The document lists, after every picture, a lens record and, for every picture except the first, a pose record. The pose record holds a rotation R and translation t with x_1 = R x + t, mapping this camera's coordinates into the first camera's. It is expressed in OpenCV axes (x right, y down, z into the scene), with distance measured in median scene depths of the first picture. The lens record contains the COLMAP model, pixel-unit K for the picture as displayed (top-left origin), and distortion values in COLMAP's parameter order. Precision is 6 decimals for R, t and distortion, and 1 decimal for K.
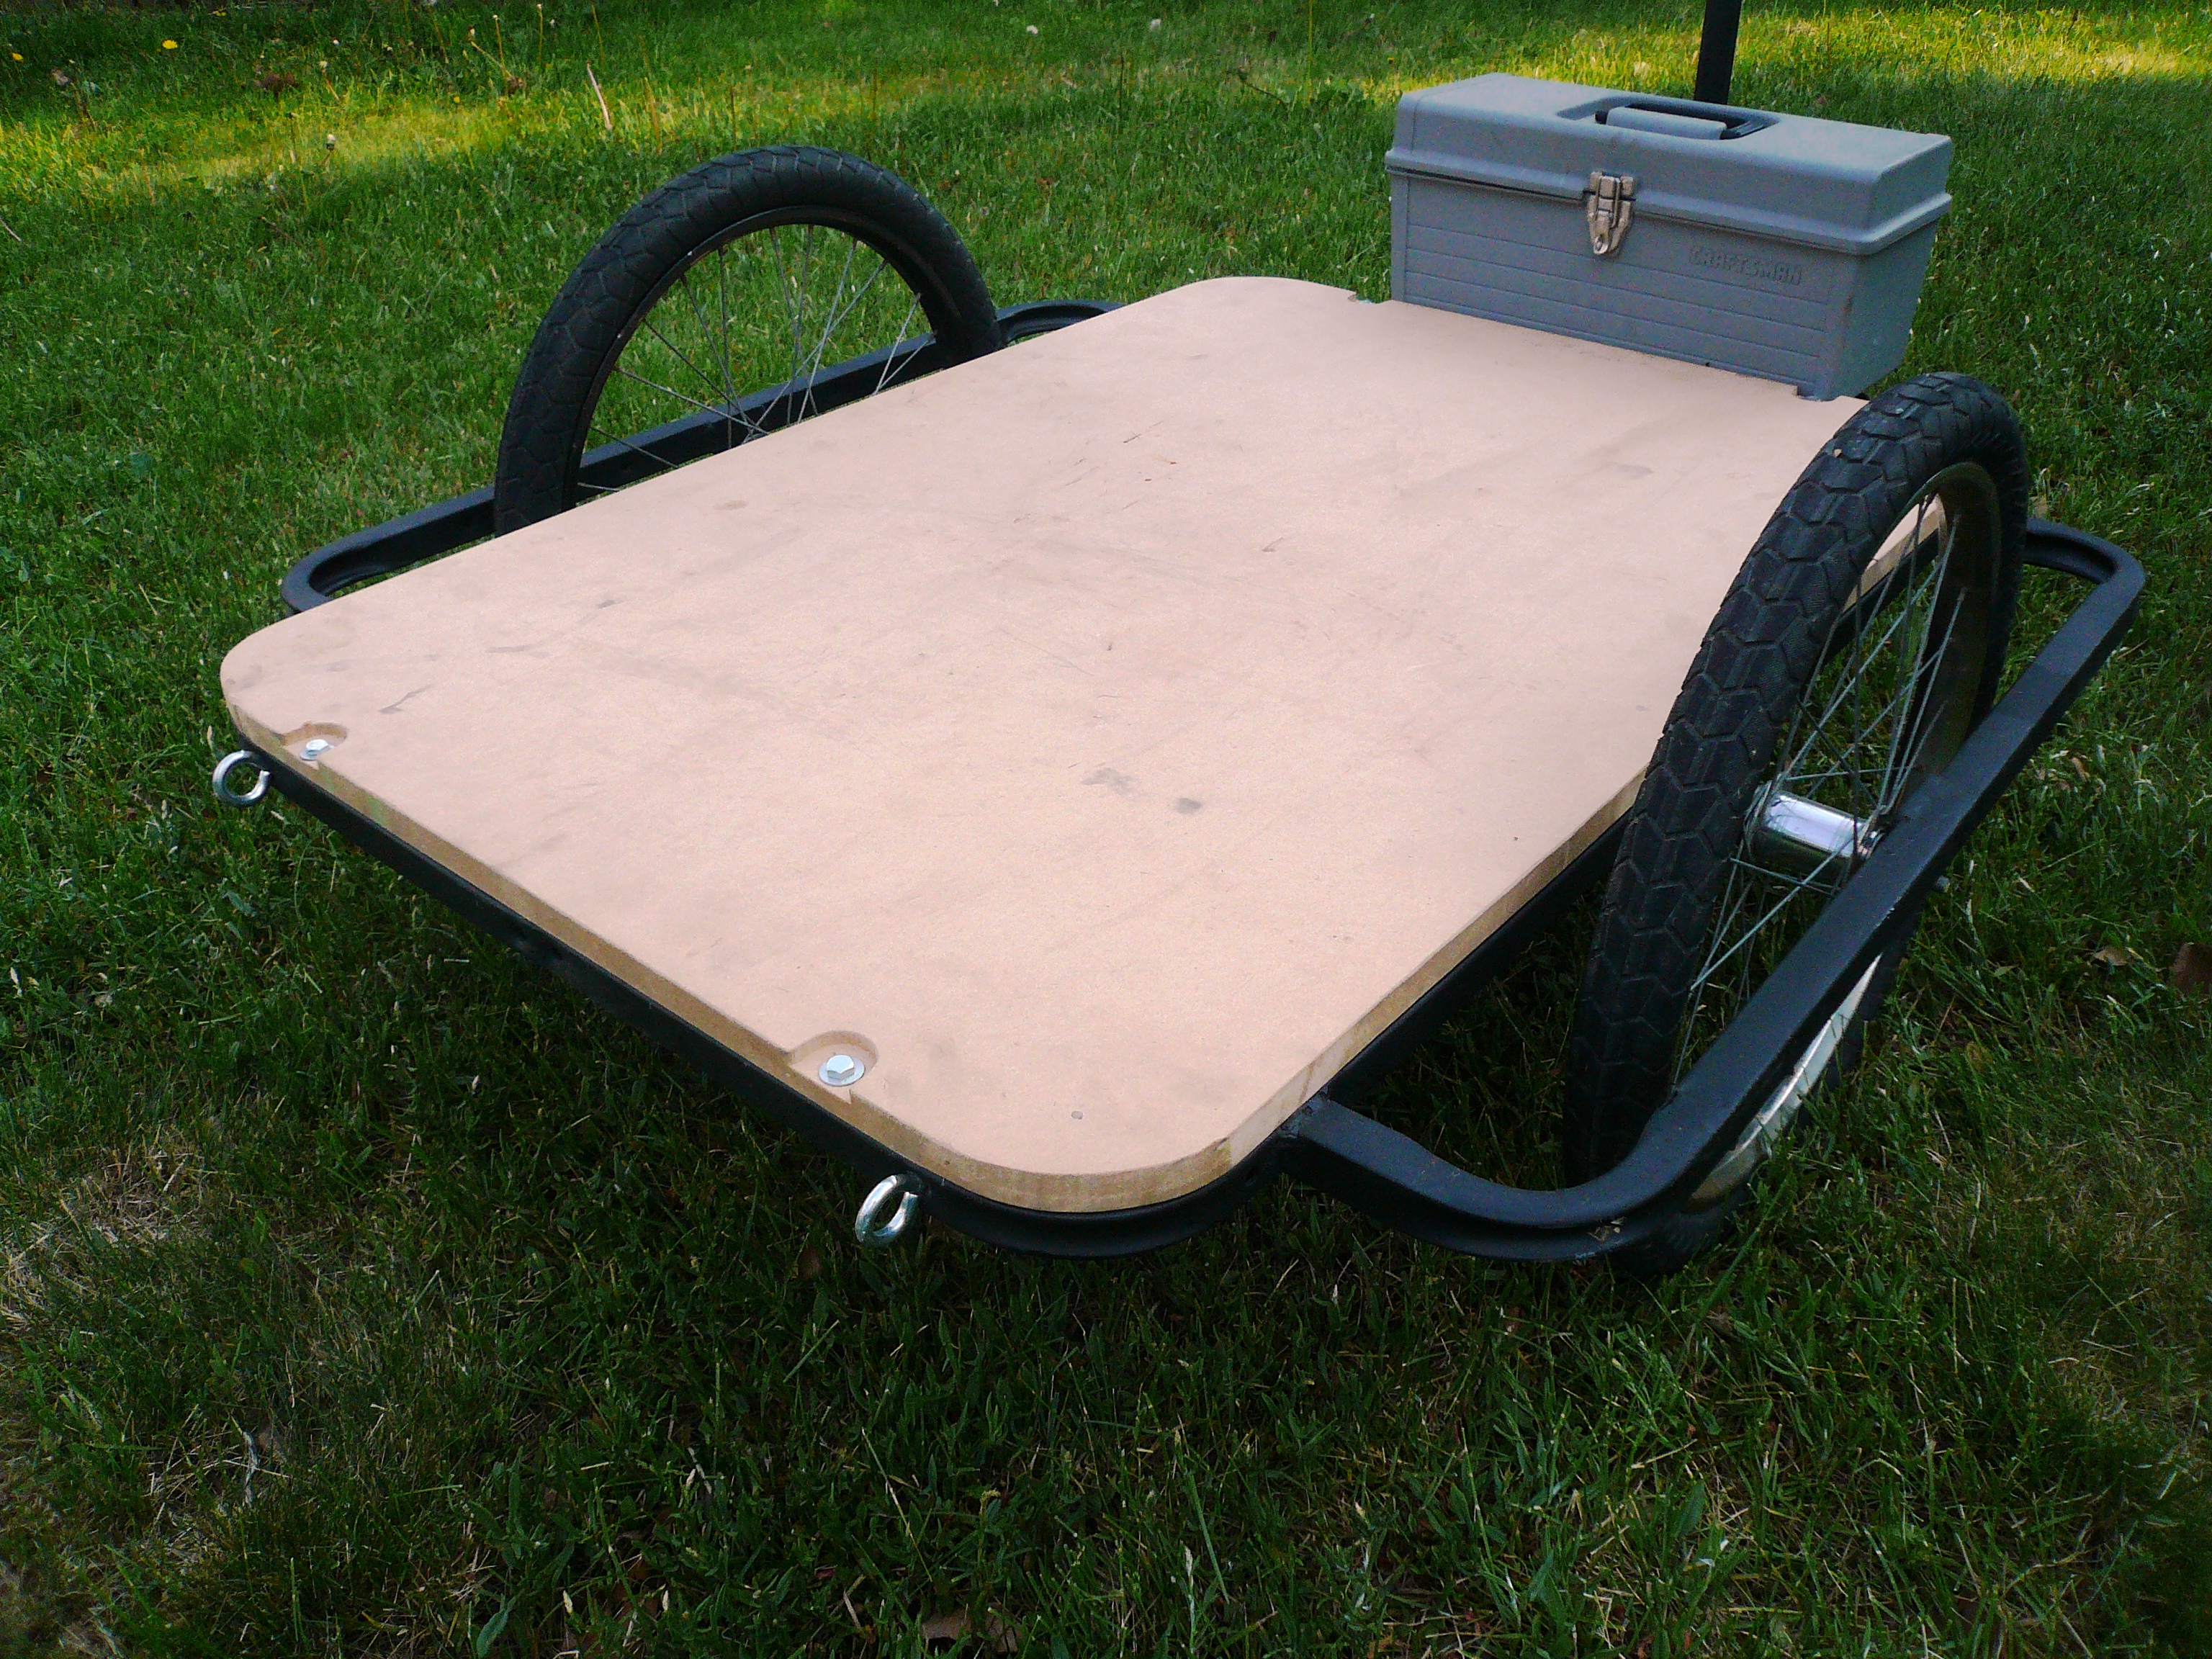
lens RADIAL K [[1799.1, 0, 1104.5], [0, 1799.1, 825.4], [0, 0, 1]] dist [-0.042285, 0.010511]
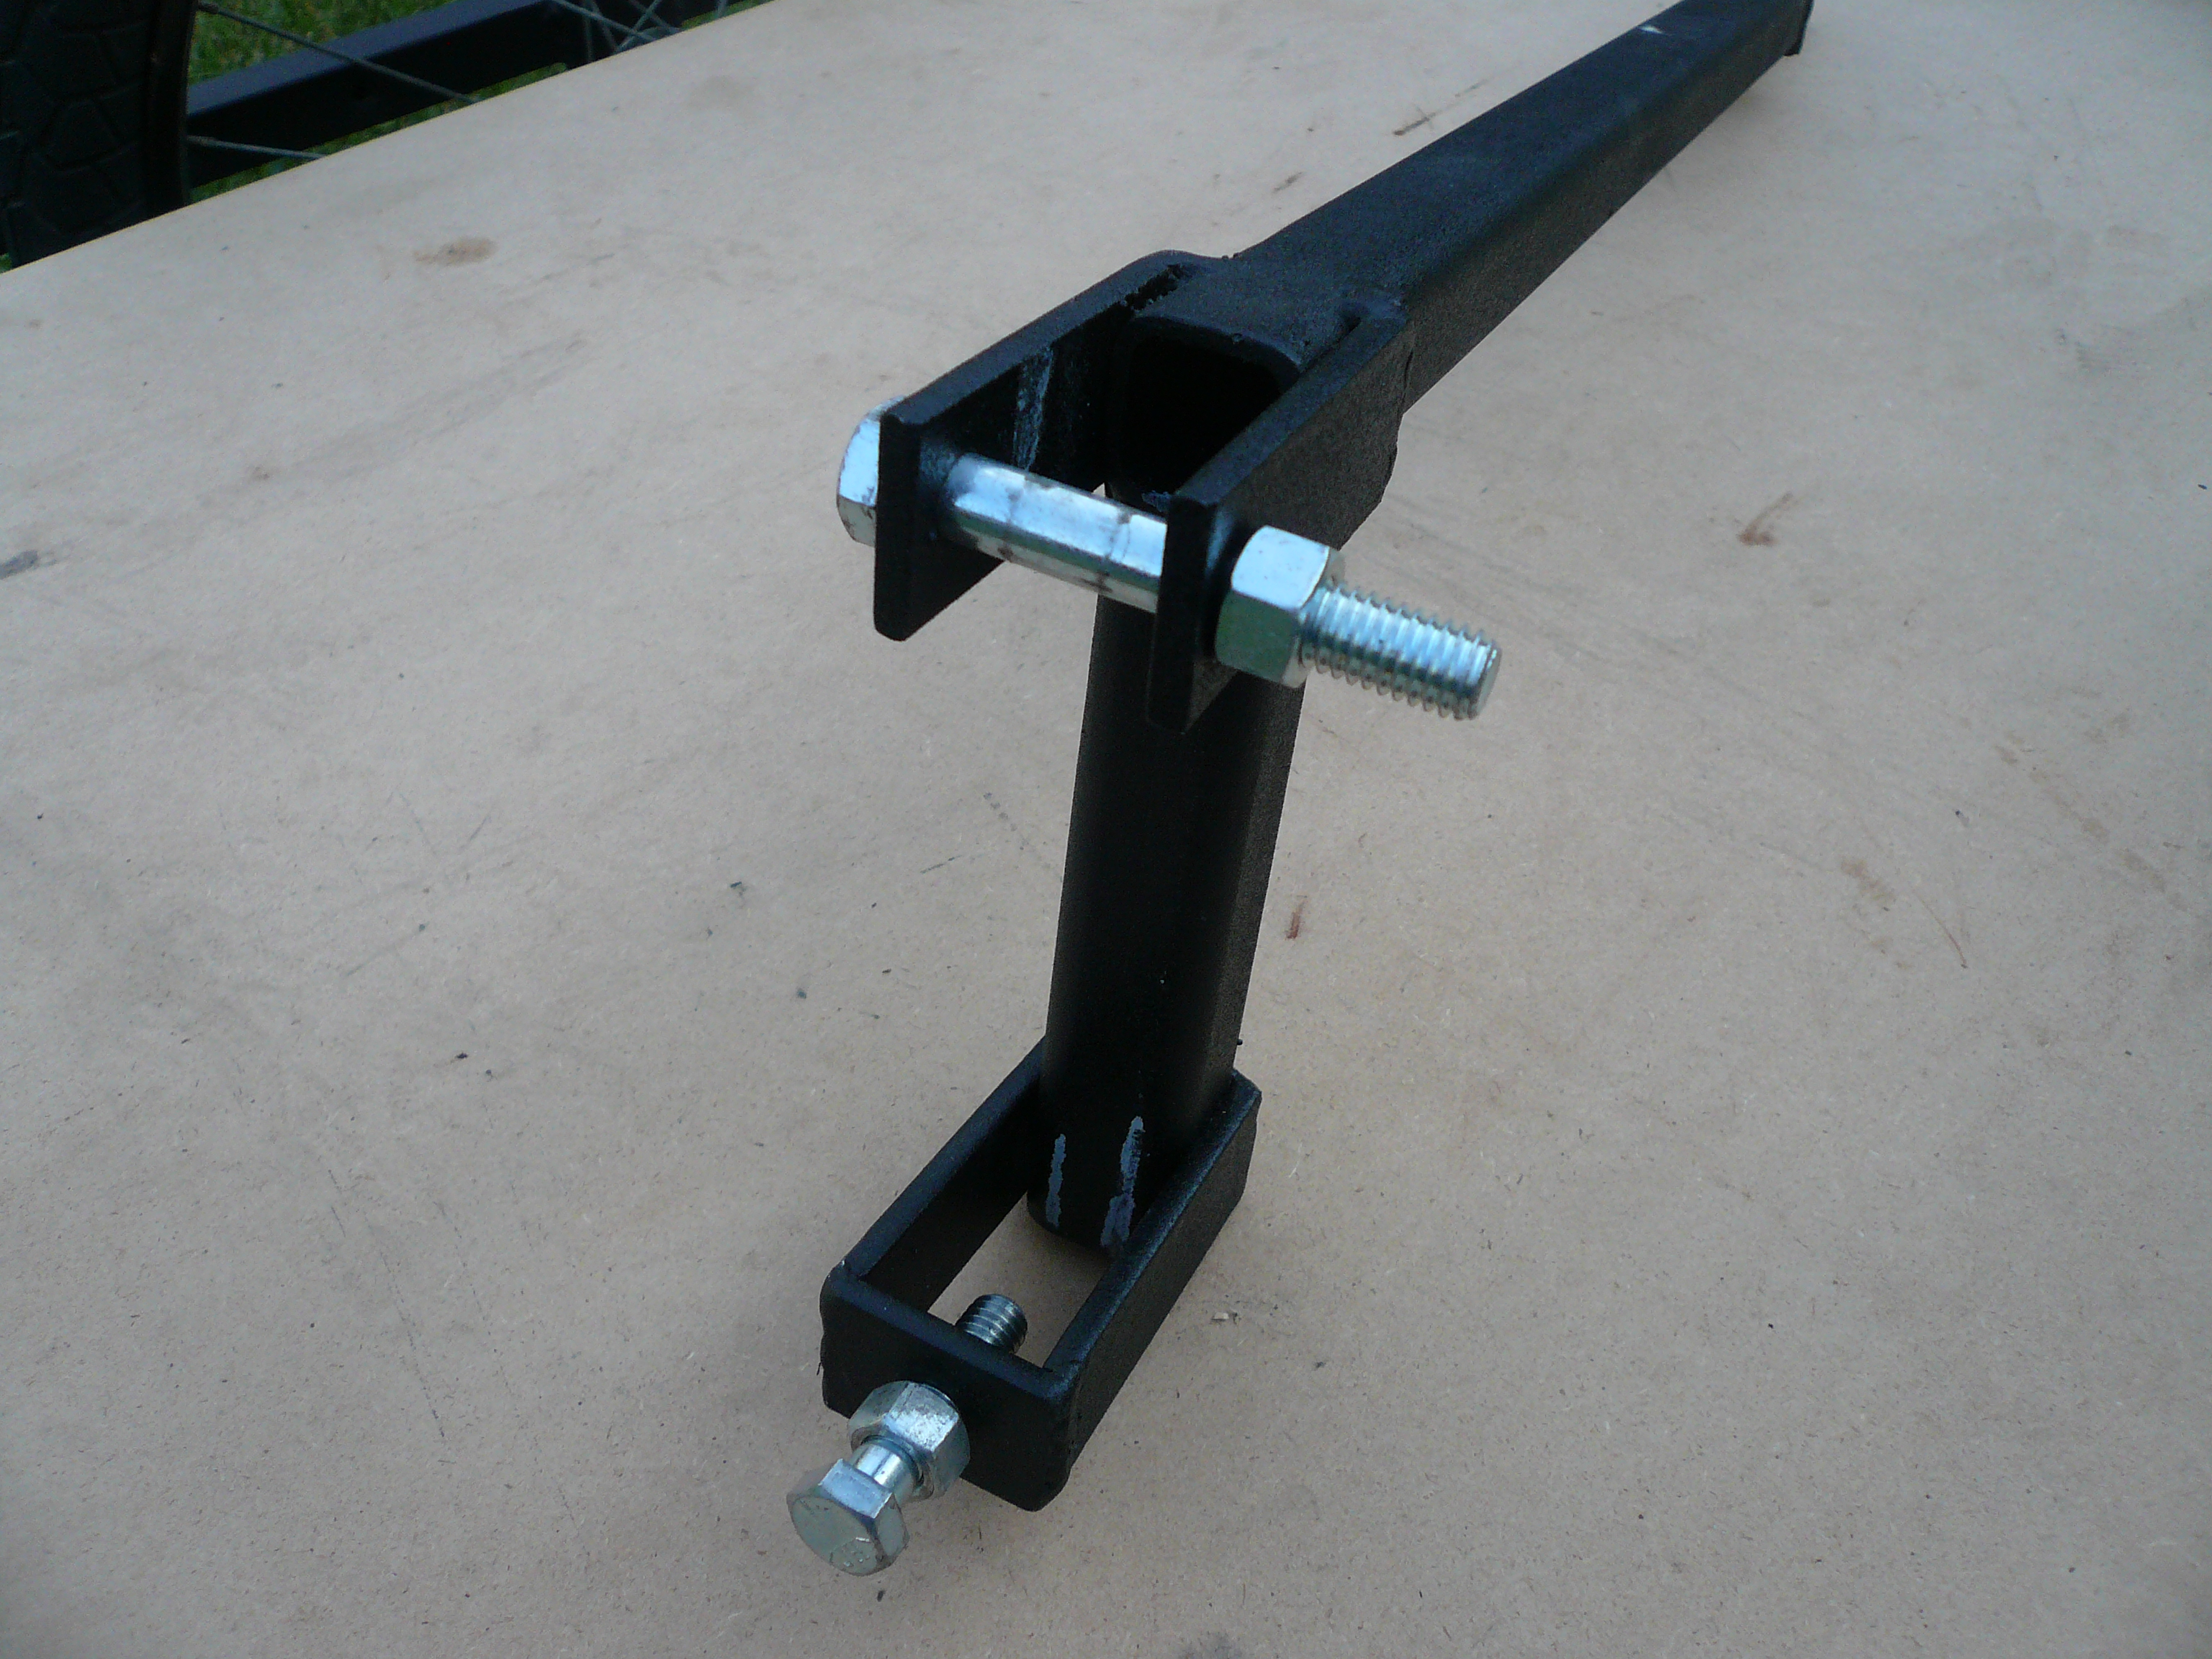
lens RADIAL K [[1799.1, 0, 1108.4], [0, 1799.1, 835.6], [0, 0, 1]] dist [-0.042285, 0.010511]
pose [[0.990535, 0.109373, -0.082931, -0.004299], [-0.084893, 0.962941, 0.256003, -0.166441], [0.107857, -0.246540, 0.963112, 0.574917]]
